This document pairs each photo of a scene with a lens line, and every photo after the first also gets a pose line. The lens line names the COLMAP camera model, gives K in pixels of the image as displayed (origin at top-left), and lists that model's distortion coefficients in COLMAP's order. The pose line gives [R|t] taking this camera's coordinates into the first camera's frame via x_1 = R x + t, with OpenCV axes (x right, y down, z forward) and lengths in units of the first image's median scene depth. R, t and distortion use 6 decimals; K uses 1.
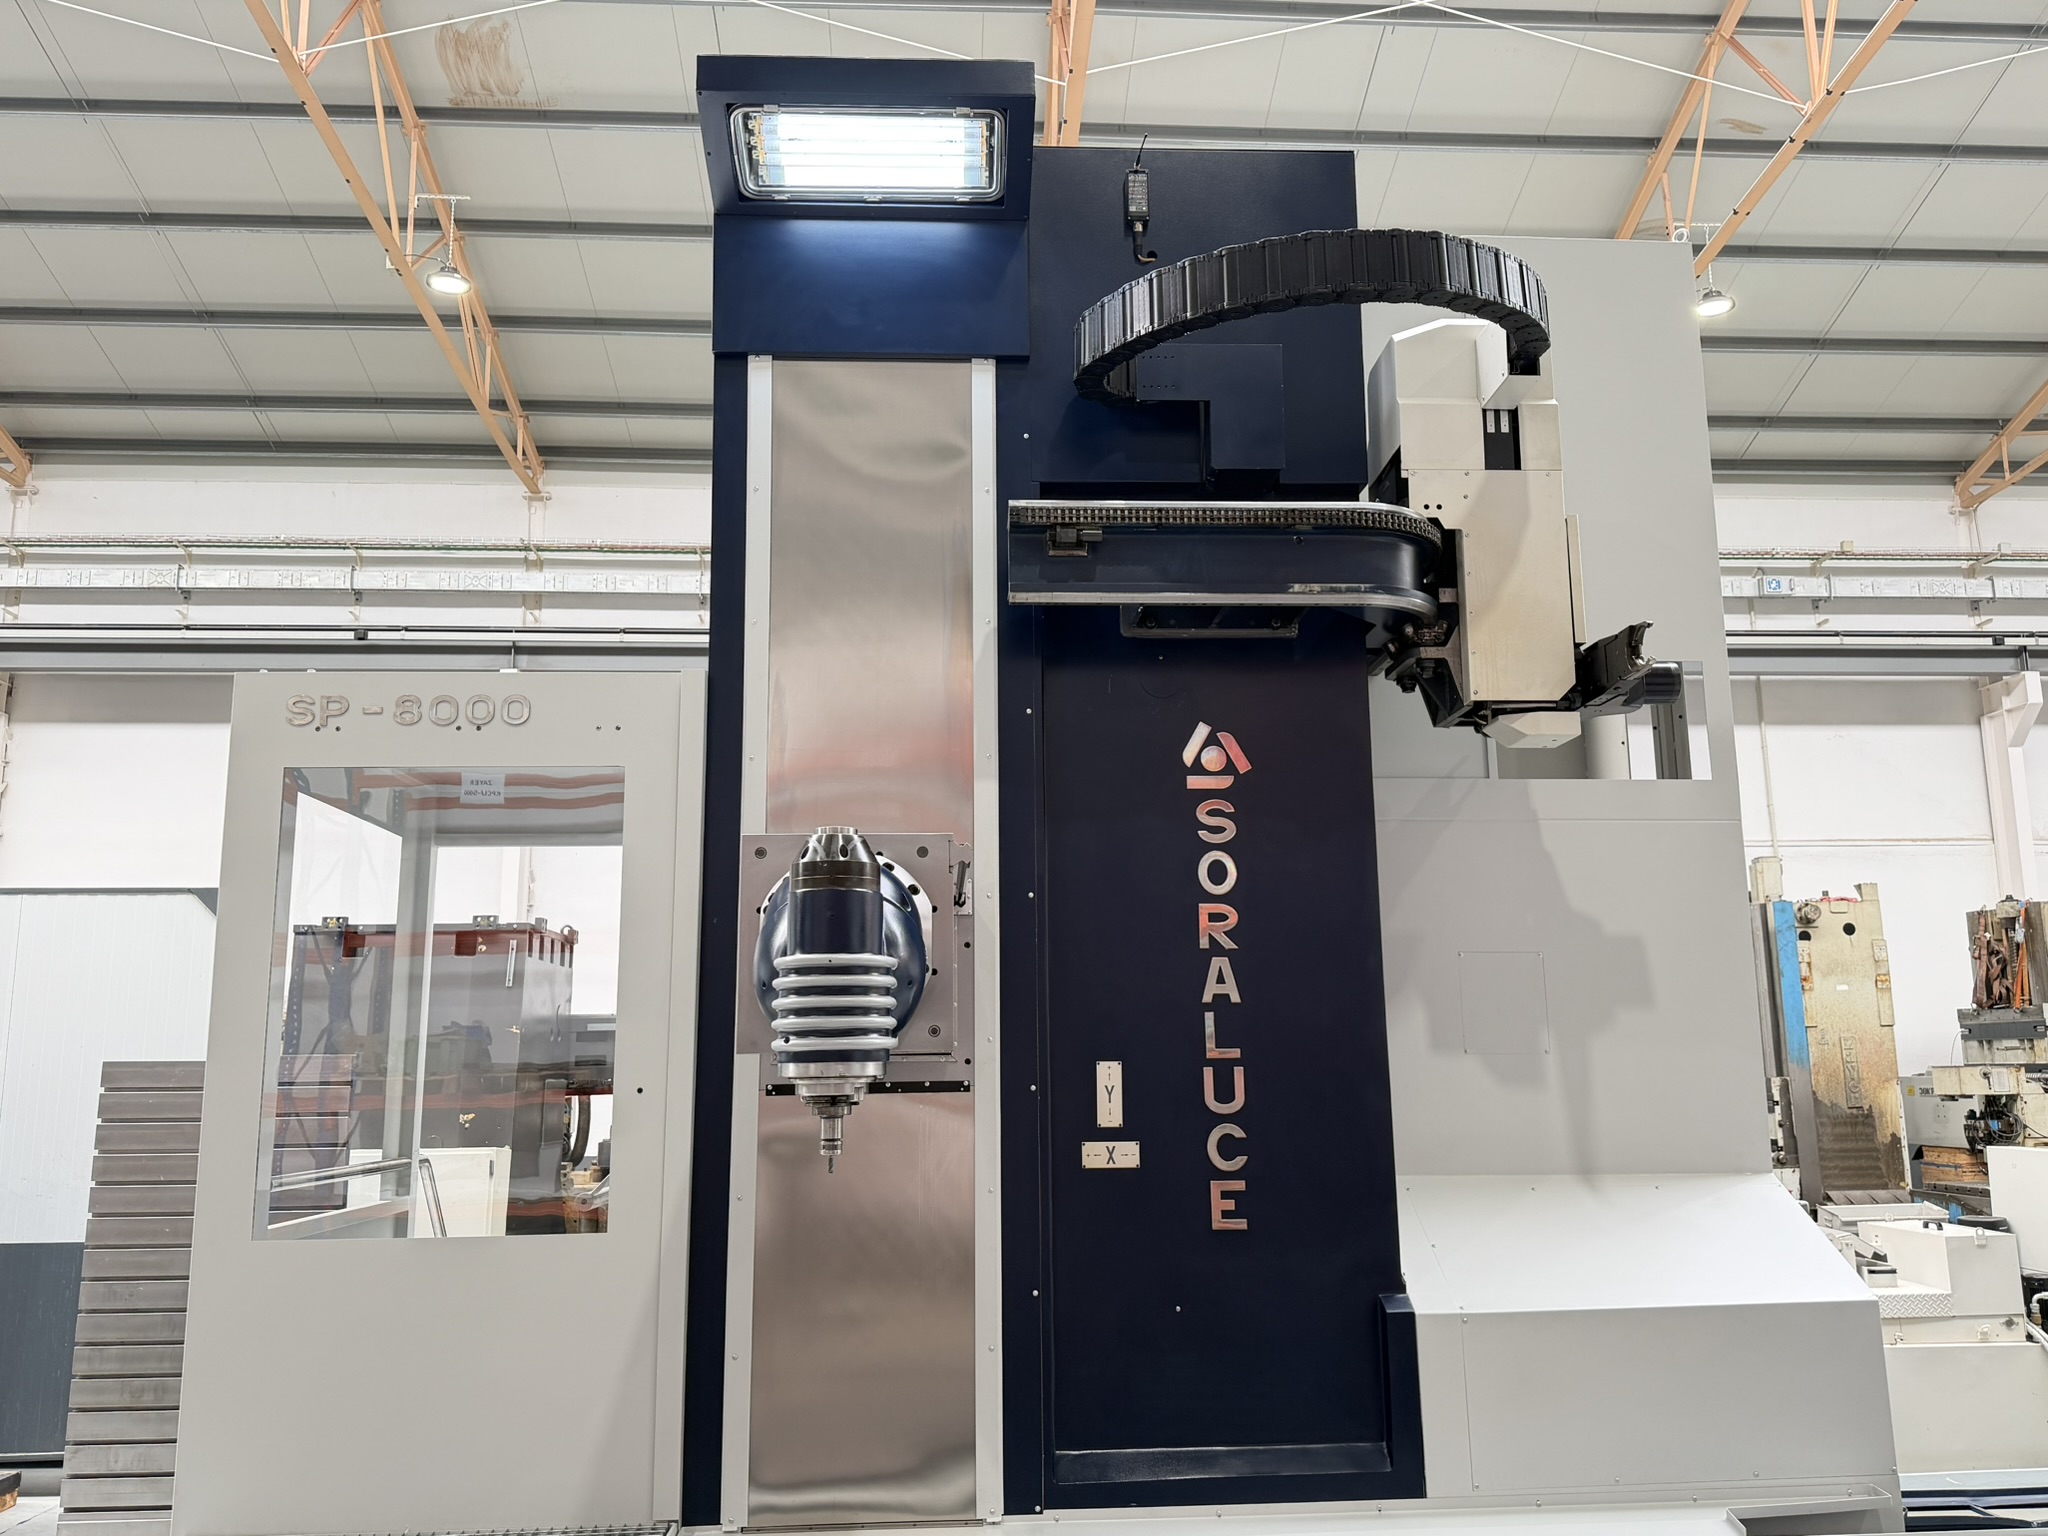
lens RADIAL K [[1619.5, 0, 1038.0], [0, 1619.5, 756.9], [0, 0, 1]] dist [0.140939, -0.228172]
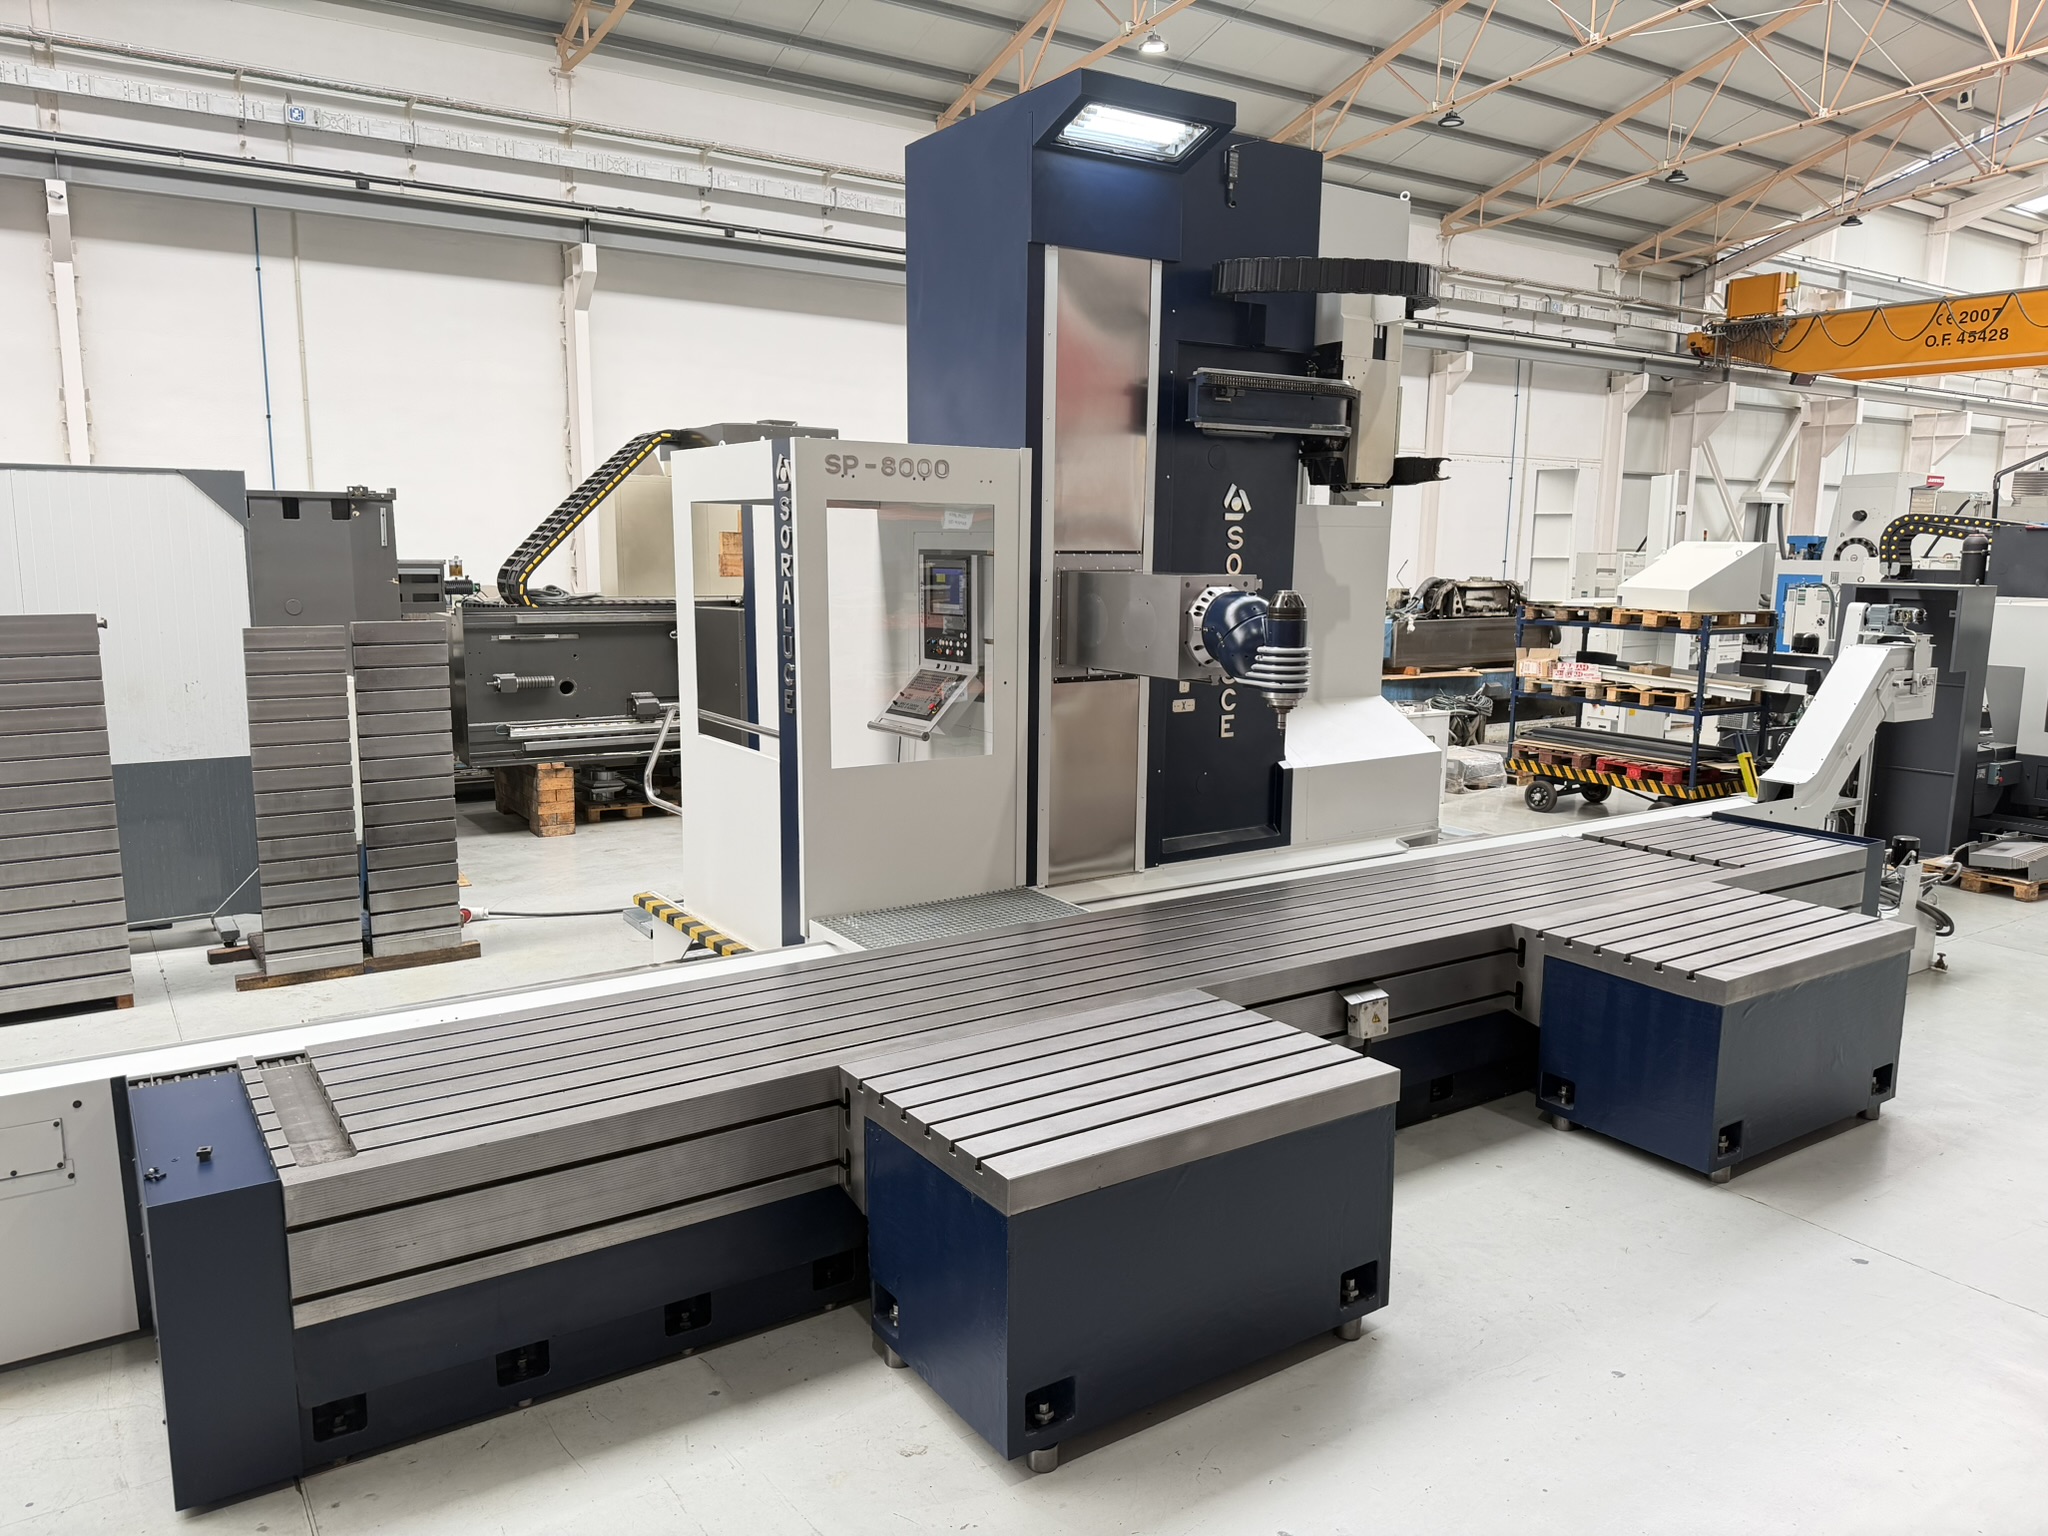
lens RADIAL K [[1435.0, 0, 1030.6], [0, 1435.0, 776.4], [0, 0, 1]] dist [0.053889, -0.067374]
pose [[0.860899, -0.060508, 0.505165, -0.969796], [-0.117298, 0.942550, 0.312796, -0.196590], [-0.495069, -0.328541, 0.804343, -0.344157]]
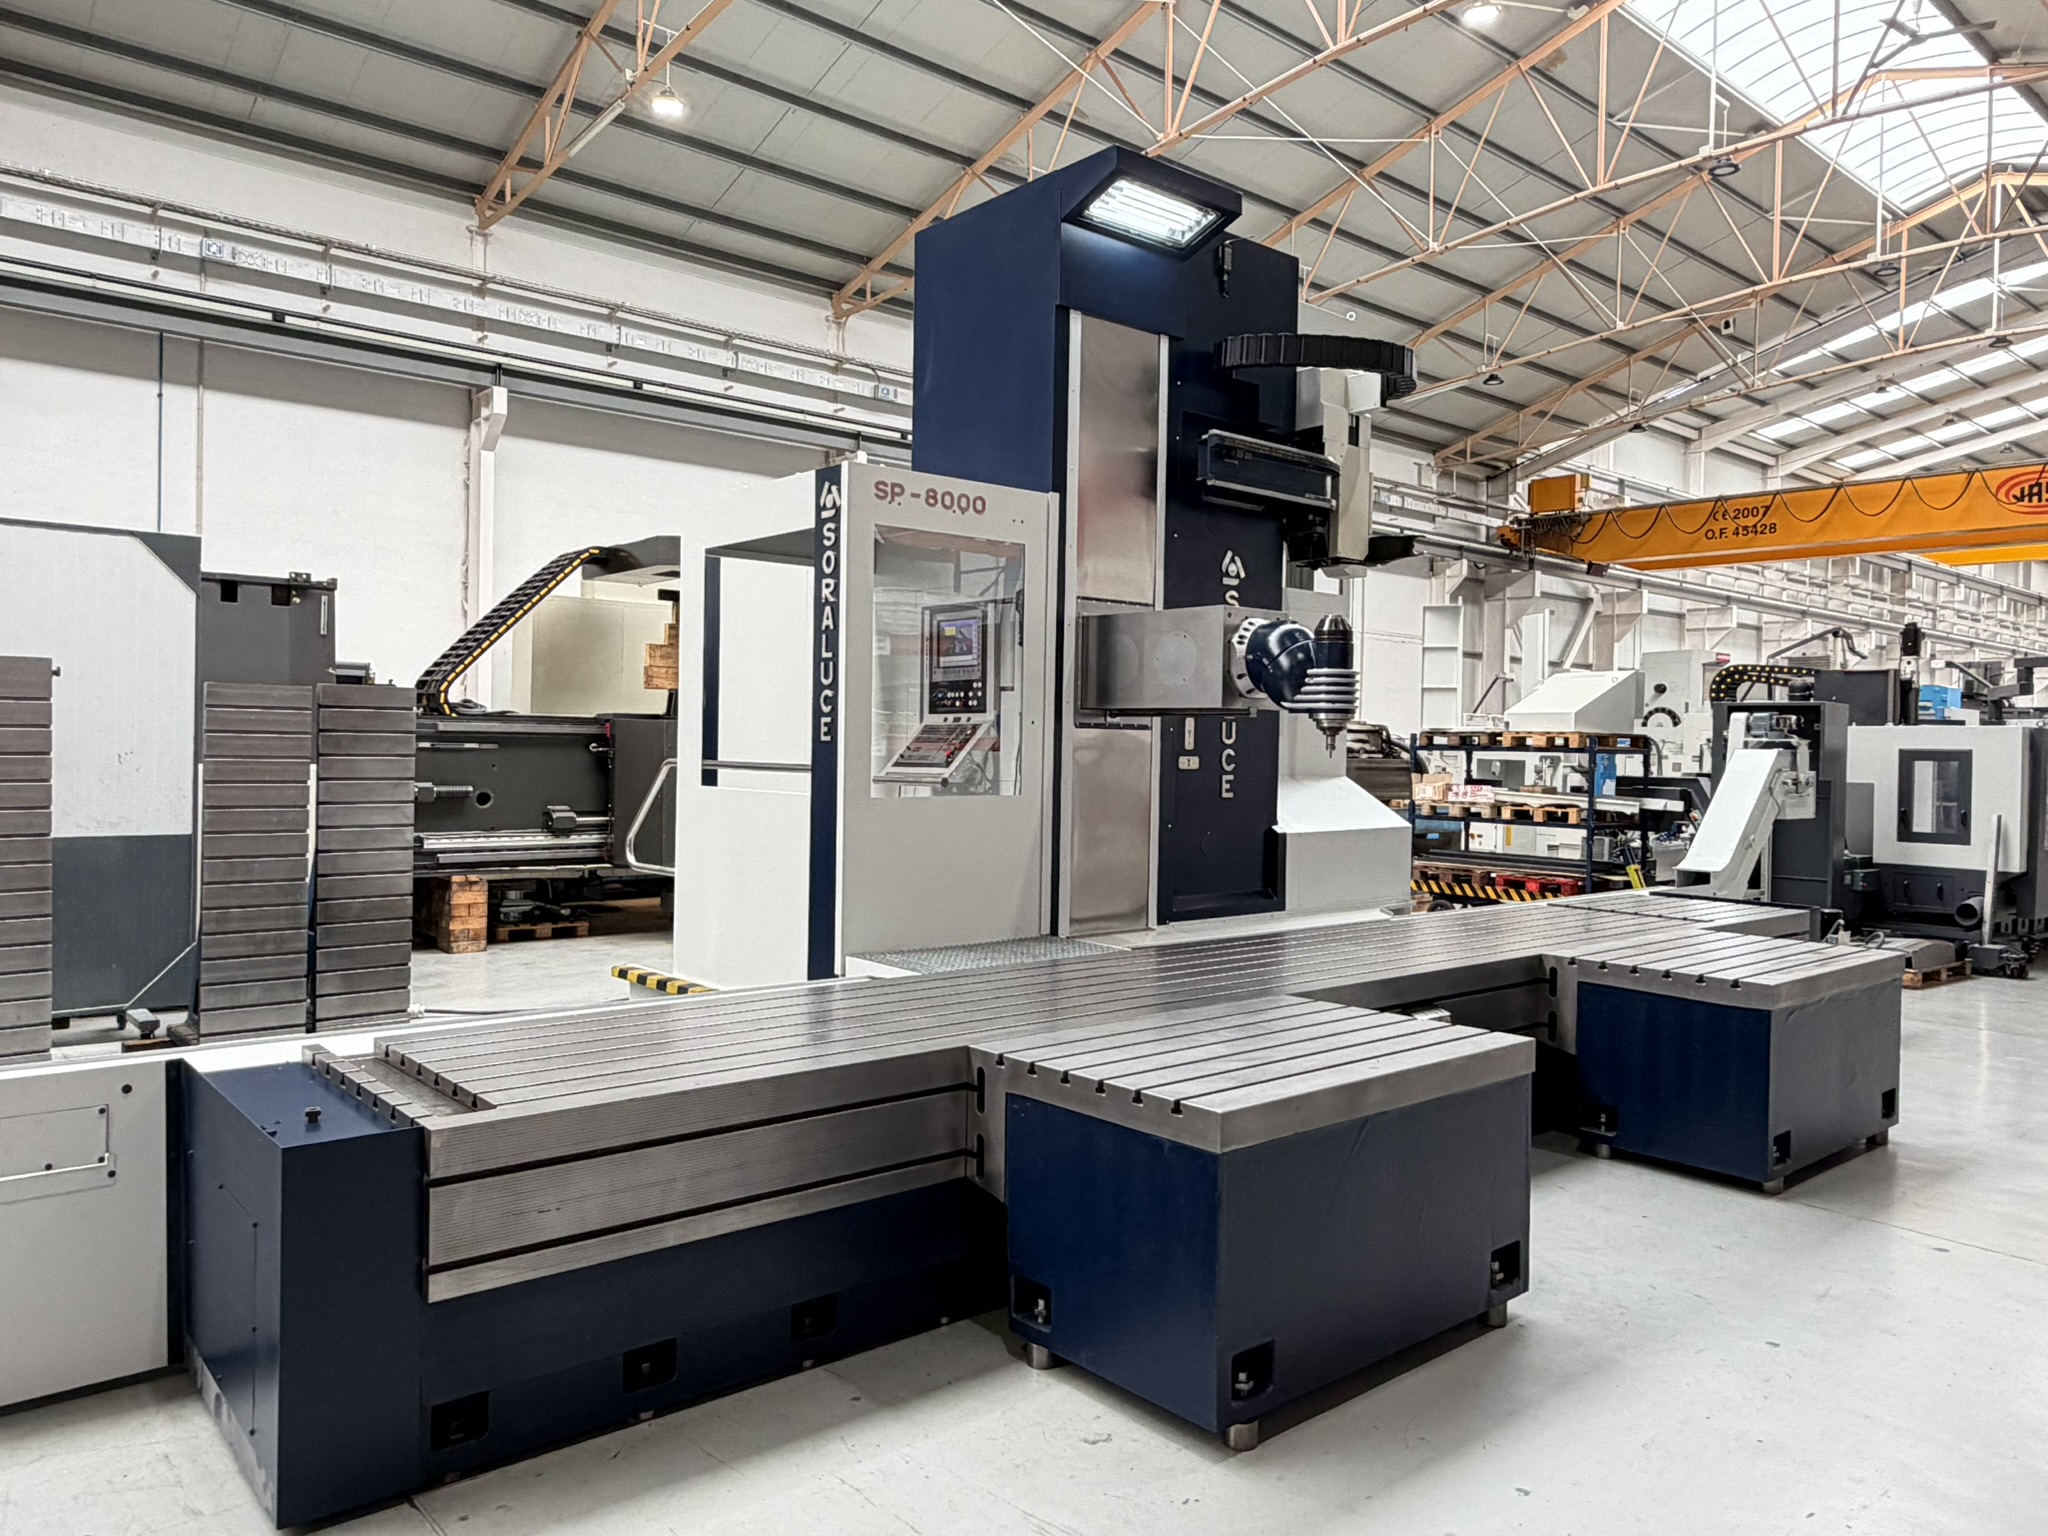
lens RADIAL K [[1419.9, 0, 1011.0], [0, 1419.9, 763.3], [0, 0, 1]] dist [-0.000206, 0.004760]
pose [[0.797459, 0.018397, 0.603092, -1.138596], [-0.140883, 0.977584, 0.156466, -0.000775], [-0.586695, -0.209741, 0.782175, -0.240672]]
